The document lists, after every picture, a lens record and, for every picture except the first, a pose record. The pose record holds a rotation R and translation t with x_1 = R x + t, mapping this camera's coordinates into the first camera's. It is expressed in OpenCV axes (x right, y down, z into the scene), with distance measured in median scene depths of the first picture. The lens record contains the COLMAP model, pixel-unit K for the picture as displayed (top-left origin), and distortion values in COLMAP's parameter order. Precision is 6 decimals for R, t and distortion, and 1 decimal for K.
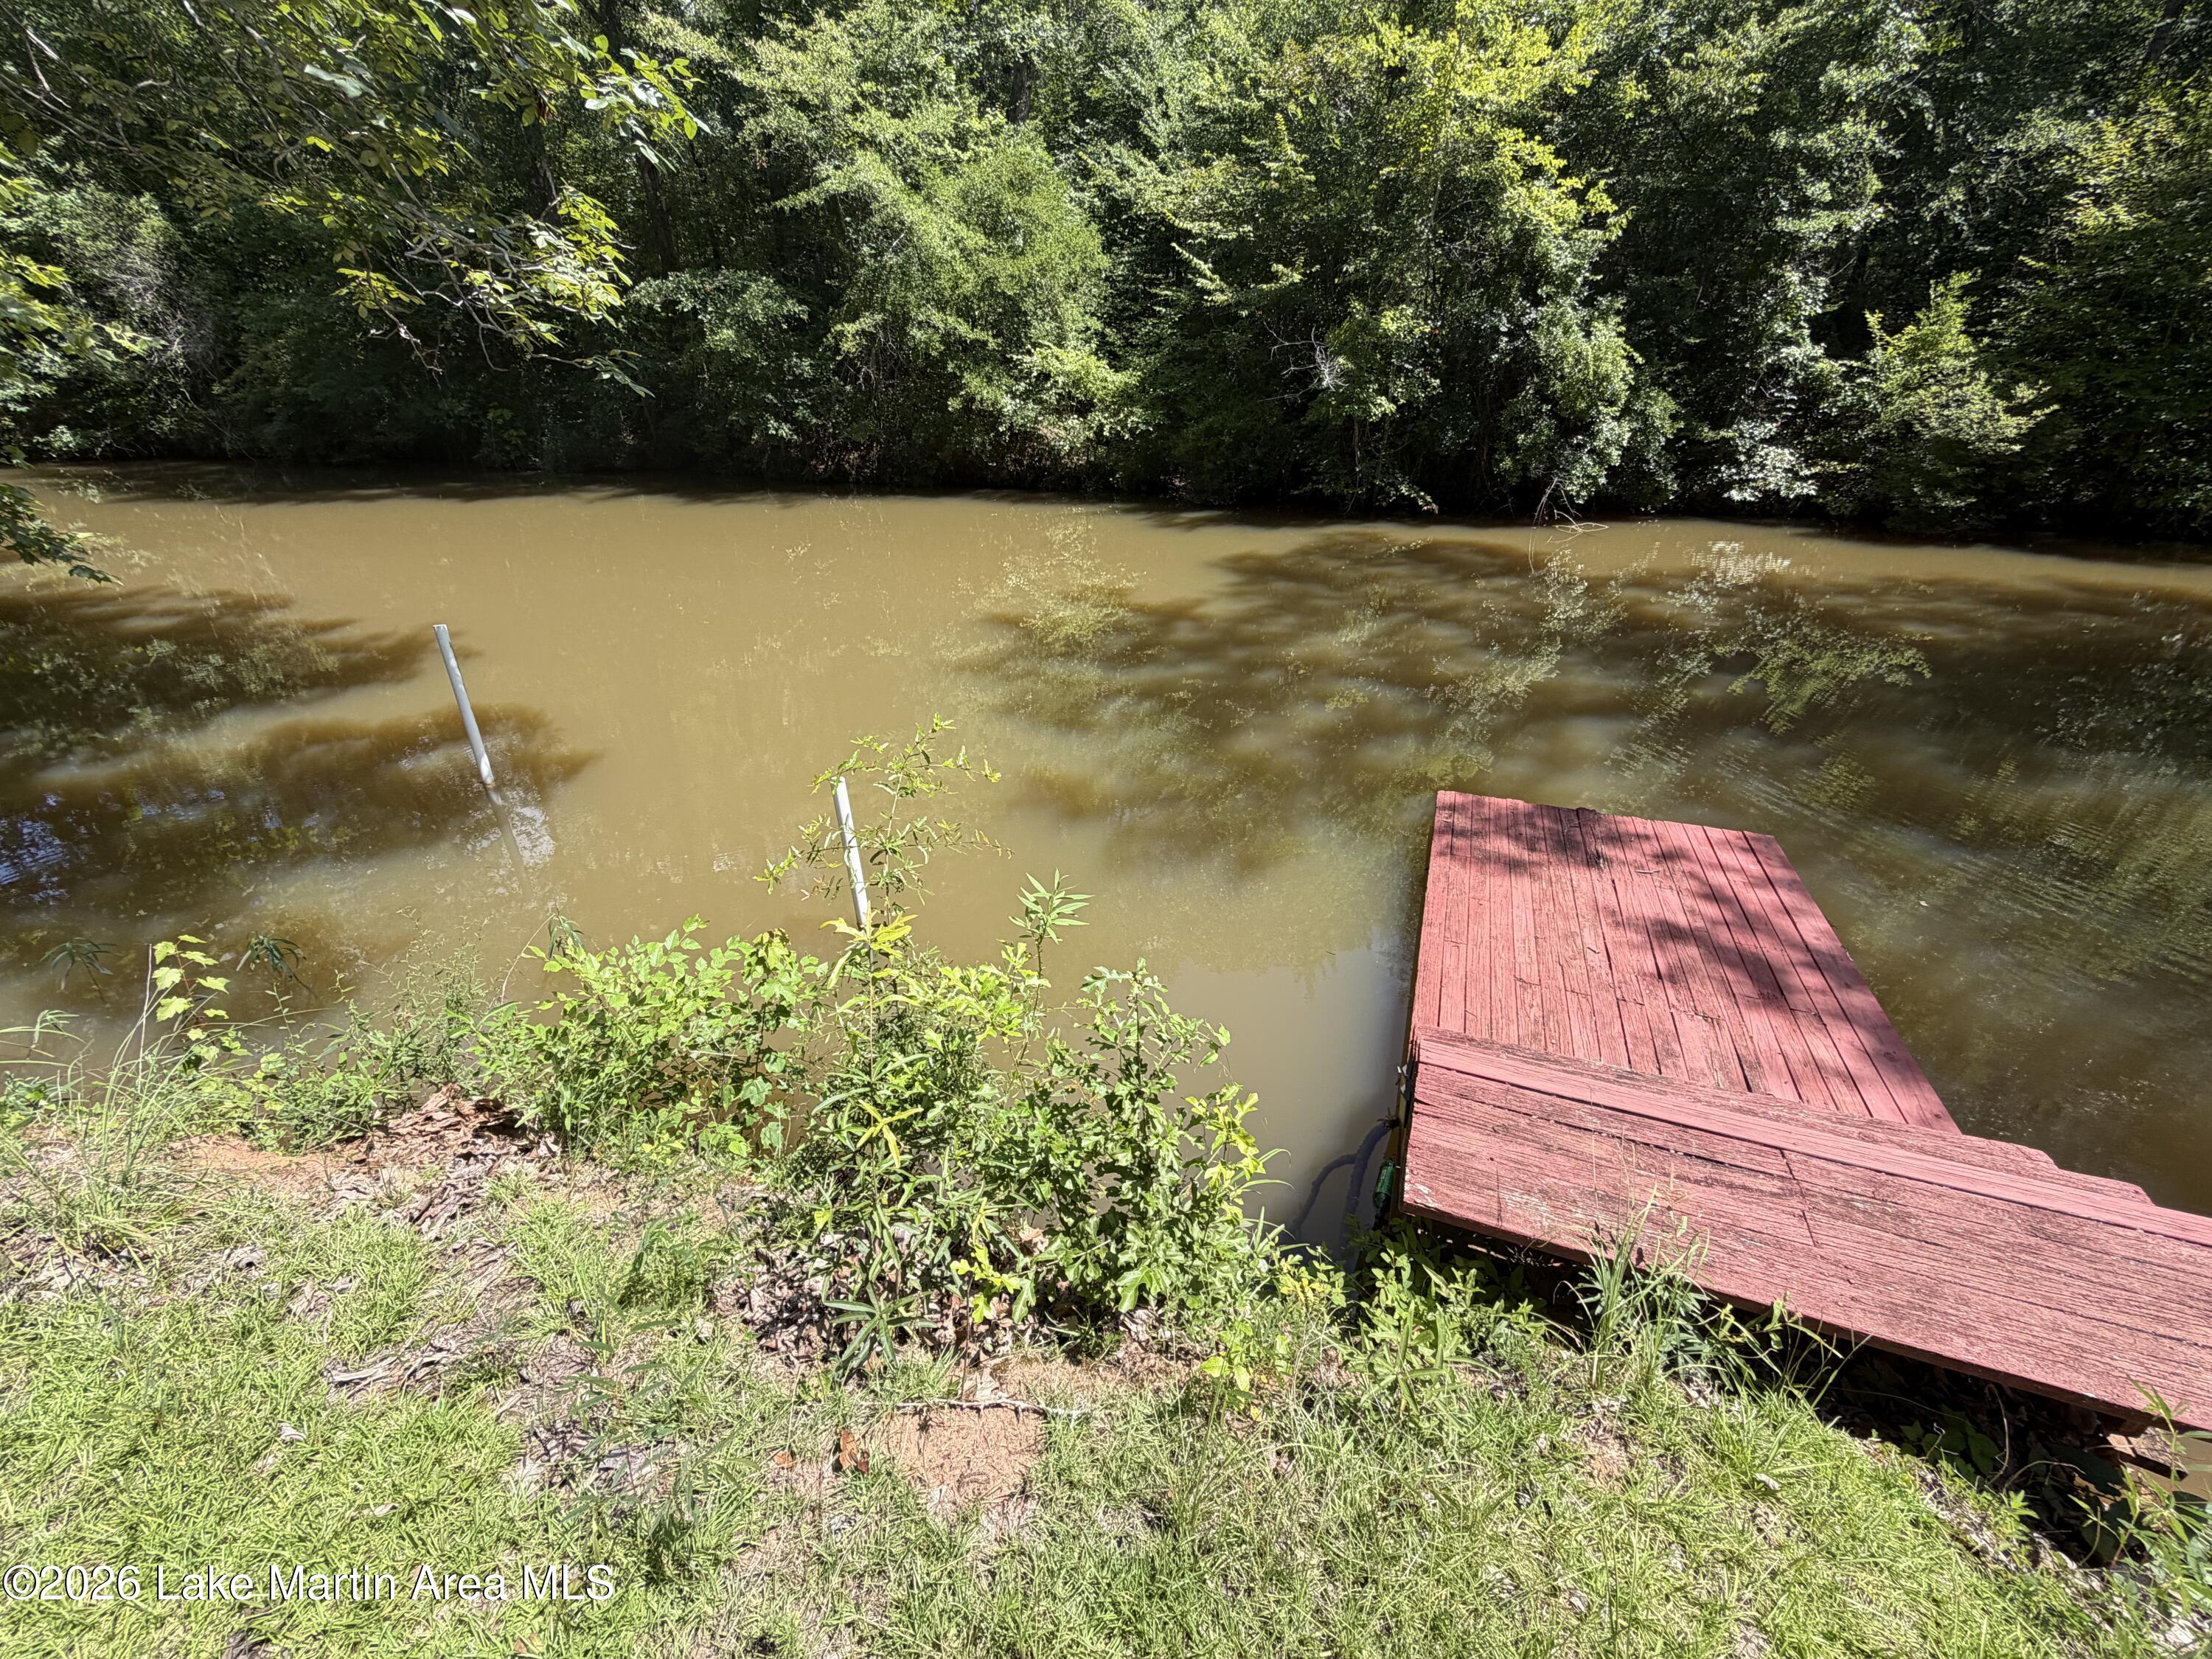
lens RADIAL K [[878.3, 0, 1105.0], [0, 878.3, 821.1], [0, 0, 1]] dist [0.001279, -0.000898]
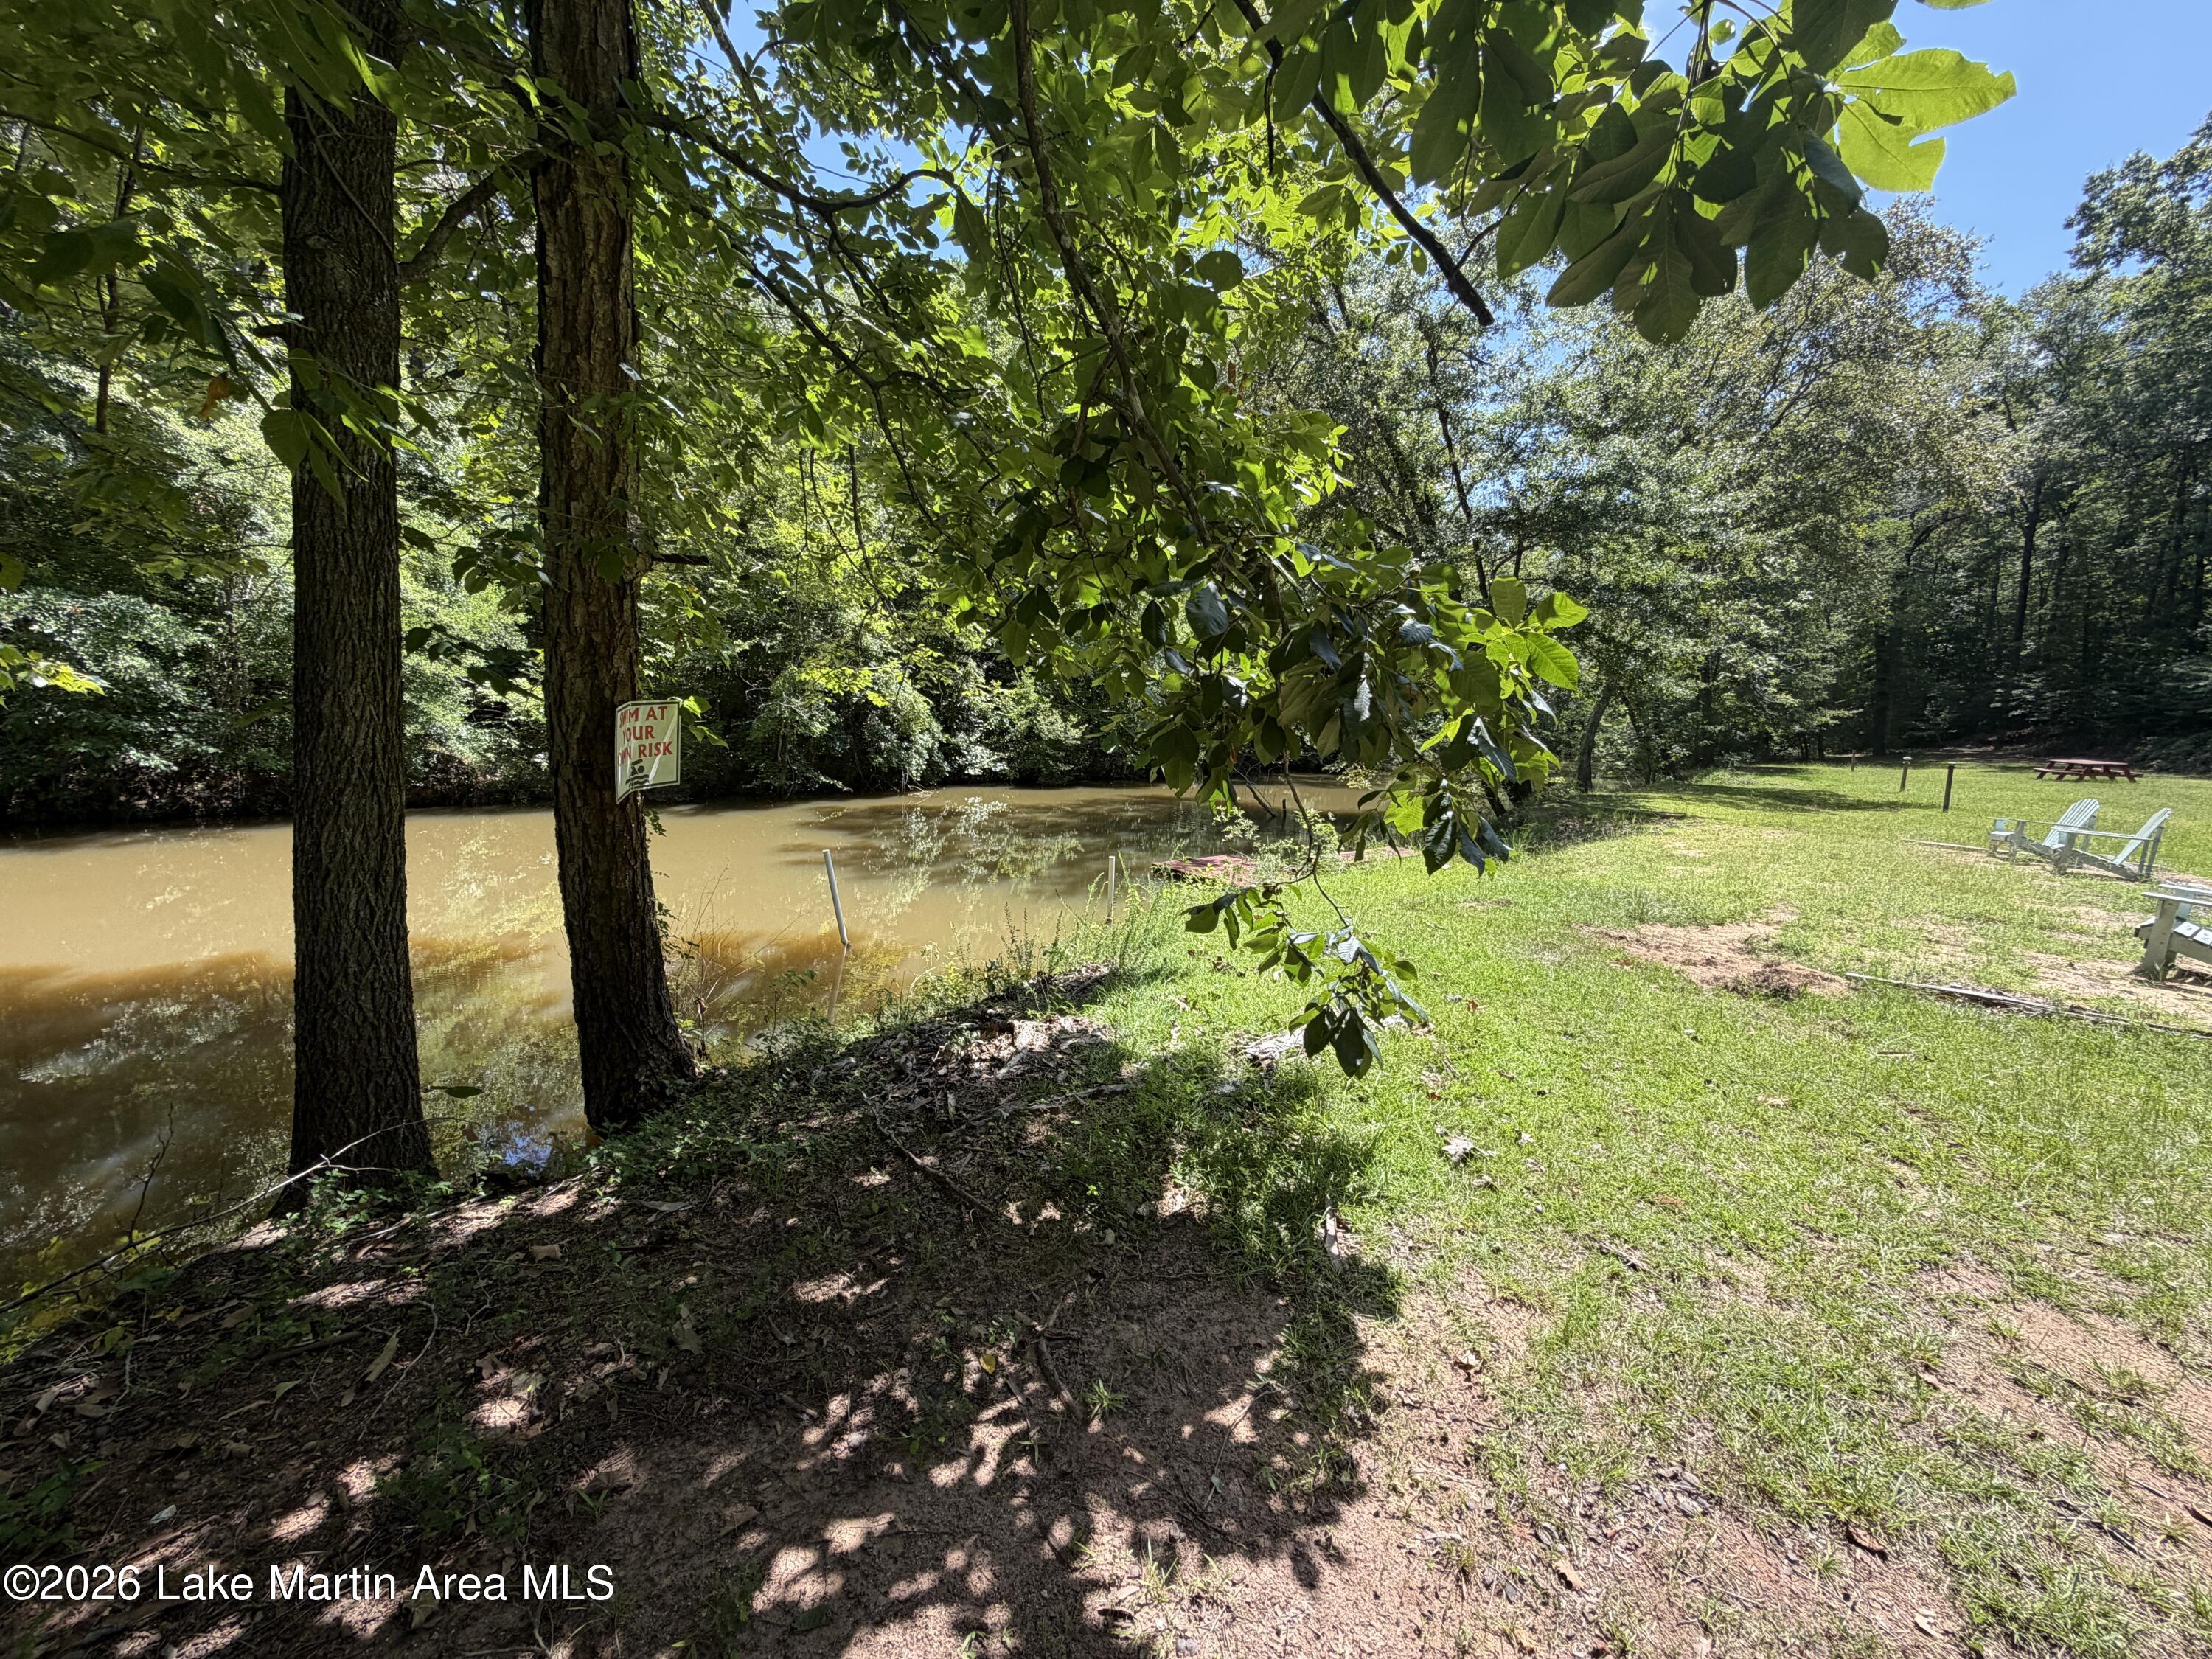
lens RADIAL K [[878.3, 0, 1108.8], [0, 878.3, 833.1], [0, 0, 1]] dist [0.001279, -0.000898]
pose [[0.550866, -0.109978, 0.827316, -0.622366], [0.361296, 0.925005, -0.117604, 0.050471], [-0.752337, 0.363689, 0.549289, -0.132293]]
